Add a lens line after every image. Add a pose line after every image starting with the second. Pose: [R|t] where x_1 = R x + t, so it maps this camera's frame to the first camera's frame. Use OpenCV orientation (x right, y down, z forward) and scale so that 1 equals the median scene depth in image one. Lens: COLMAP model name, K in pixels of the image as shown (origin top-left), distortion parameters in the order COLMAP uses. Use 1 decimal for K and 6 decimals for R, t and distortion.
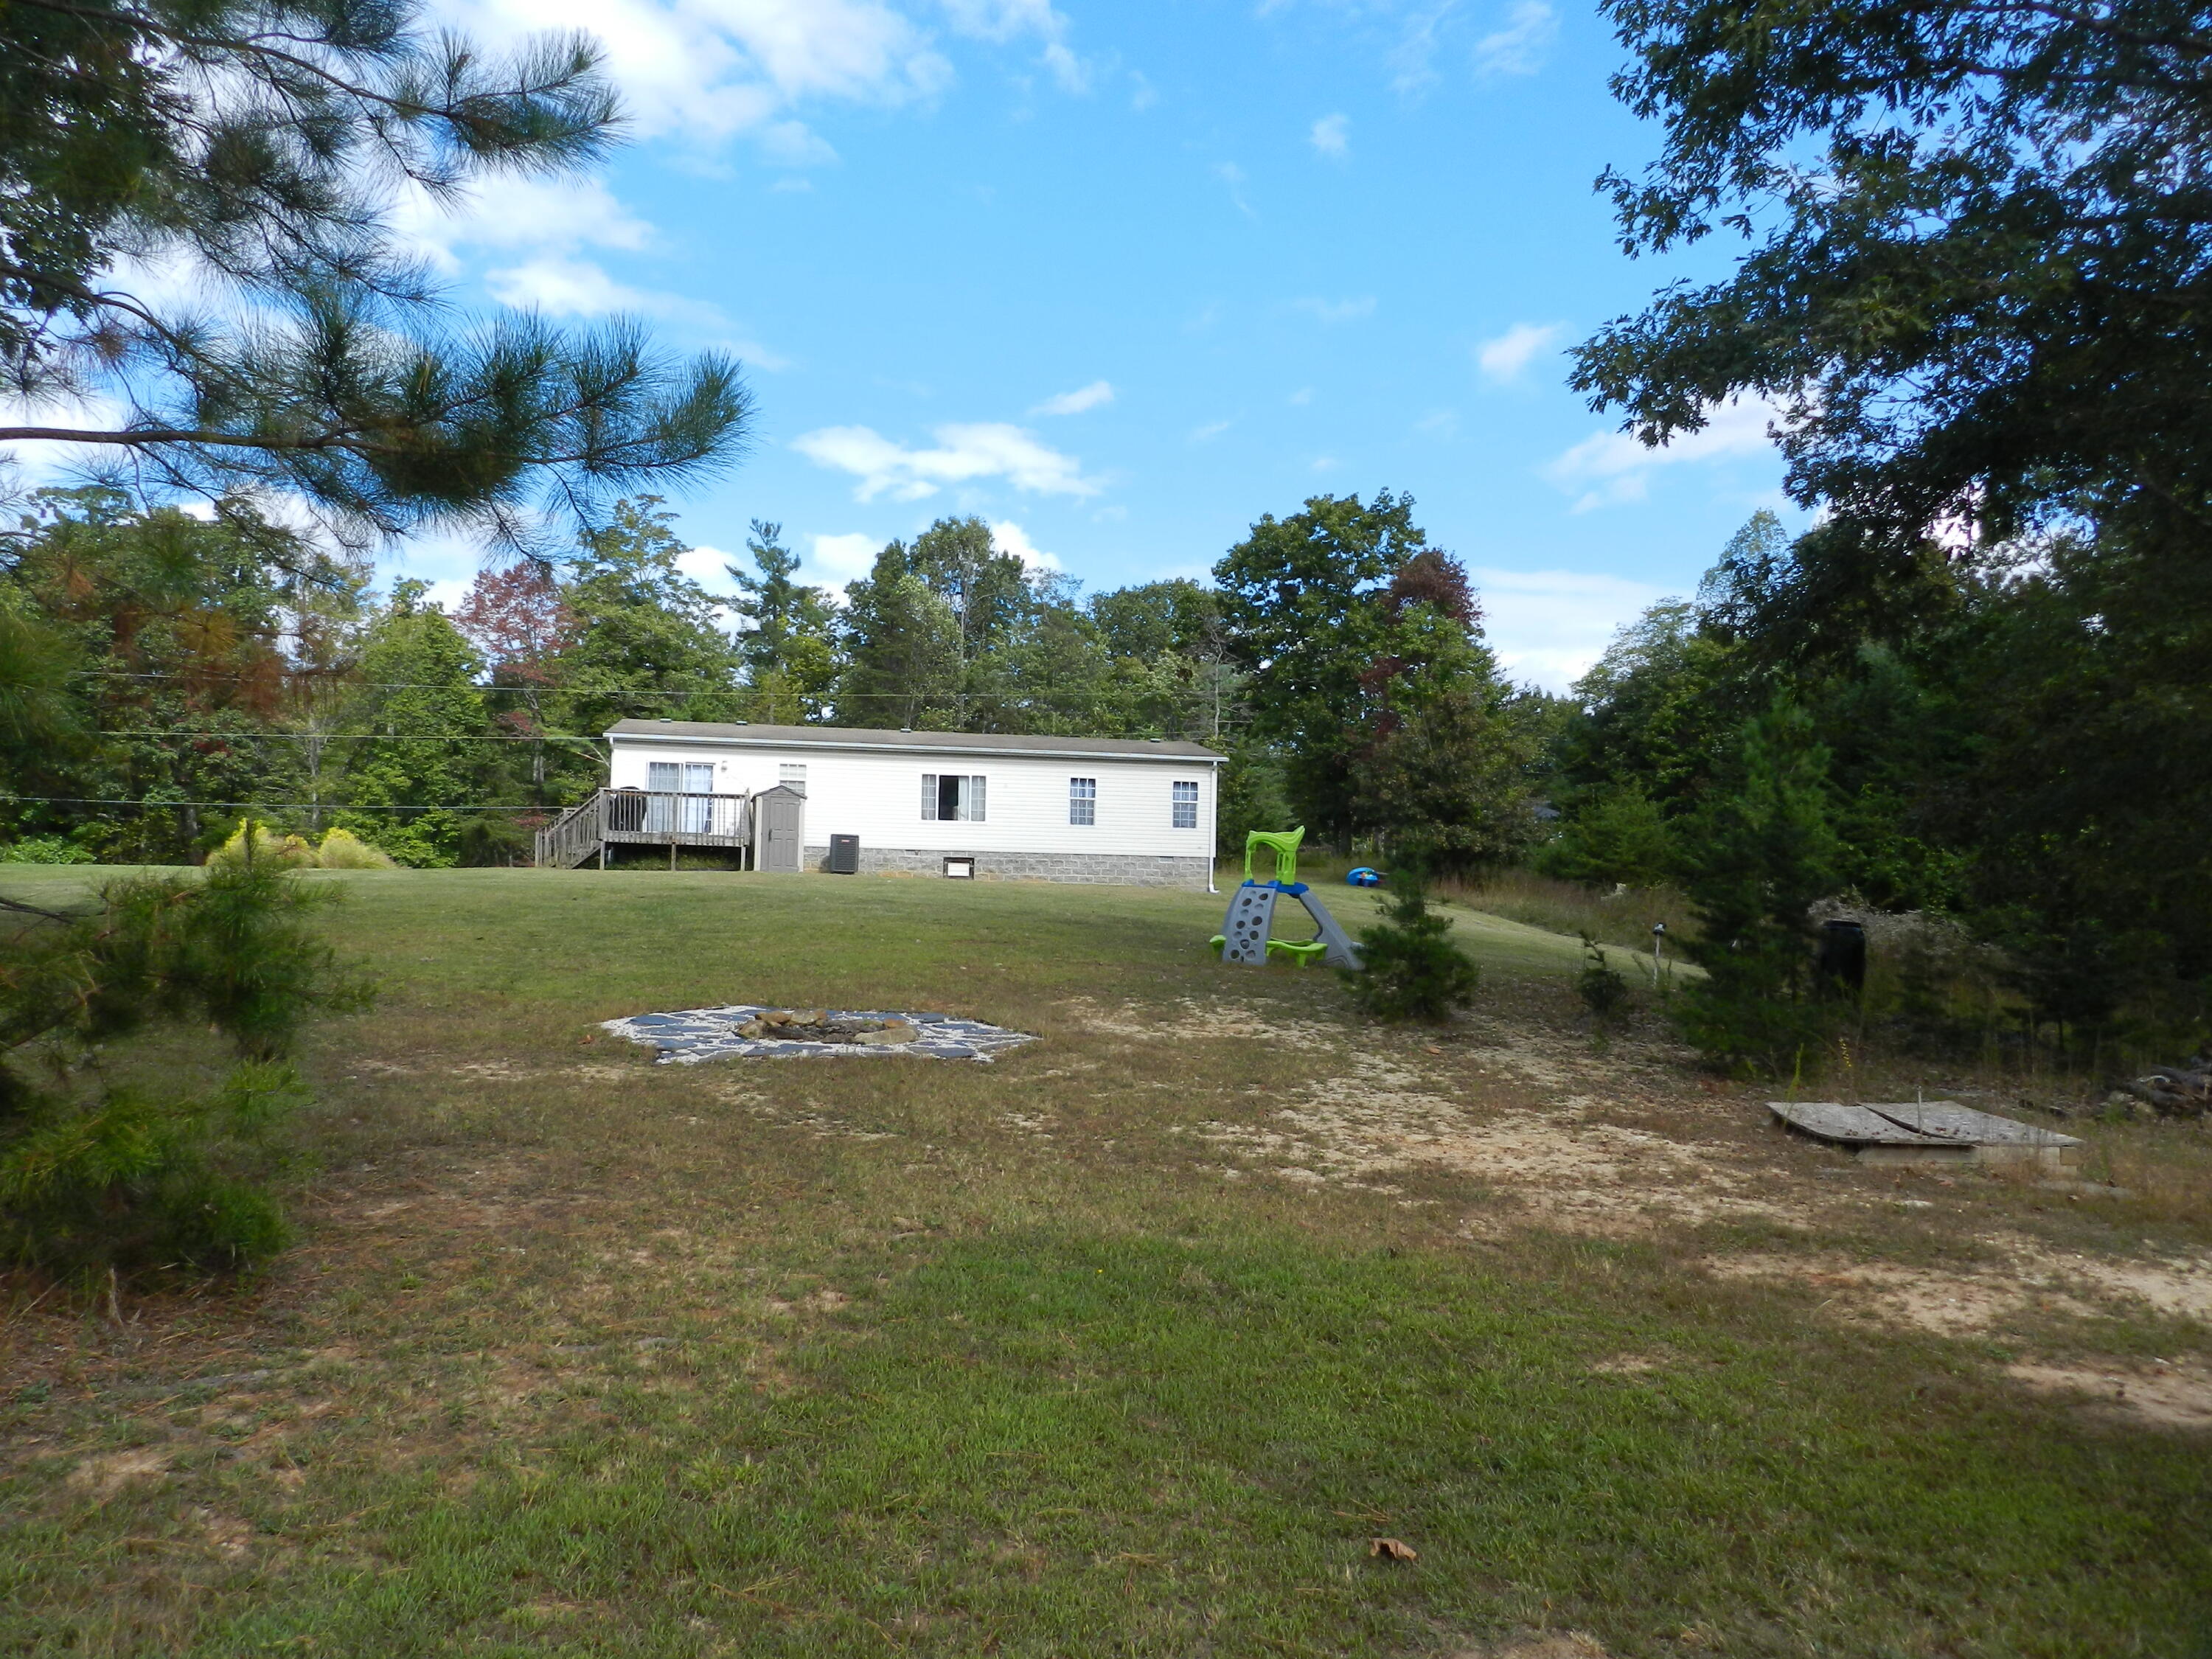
lens RADIAL K [[1609.4, 0, 1106.0], [0, 1609.4, 824.0], [0, 0, 1]] dist [-0.014529, -0.000681]
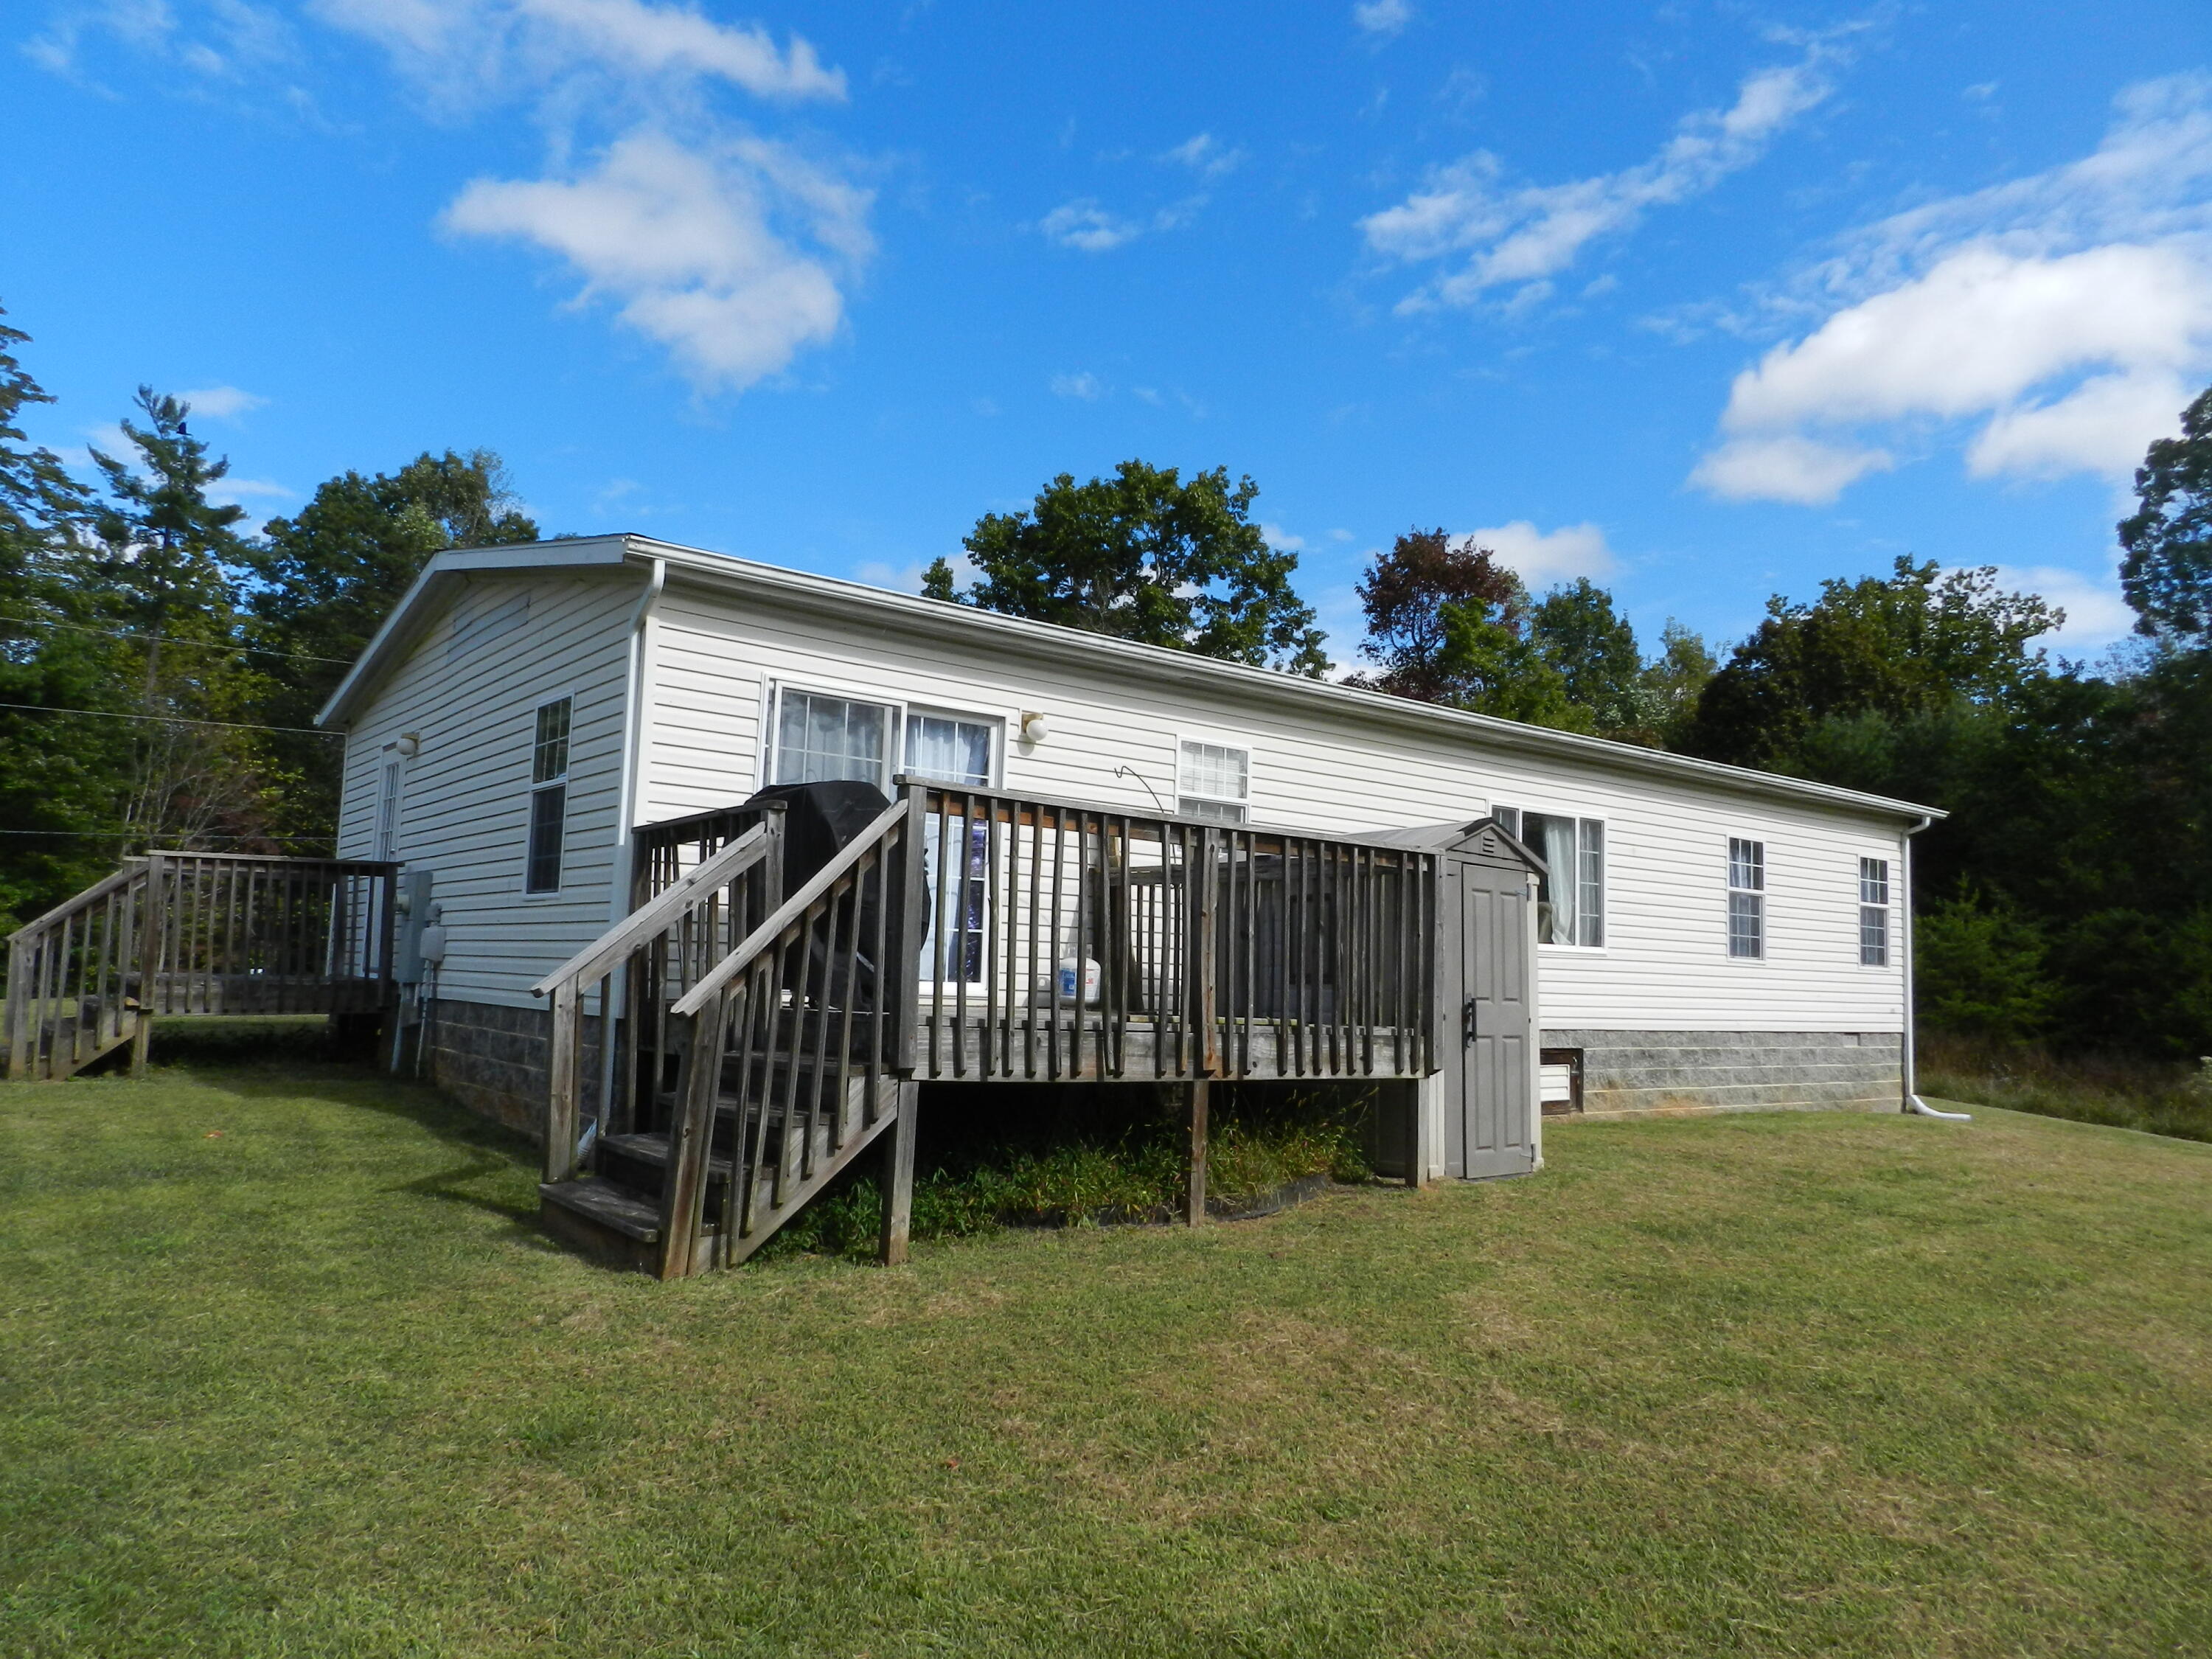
lens RADIAL K [[1470.2, 0, 1109.9], [0, 1470.2, 824.9], [0, 0, 1]] dist [0.047944, 0.005789]
pose [[0.899302, 0.055732, 0.433762, -0.311523], [-0.041633, 0.998252, -0.041946, -0.010214], [-0.435341, 0.019663, 0.900051, 0.724401]]
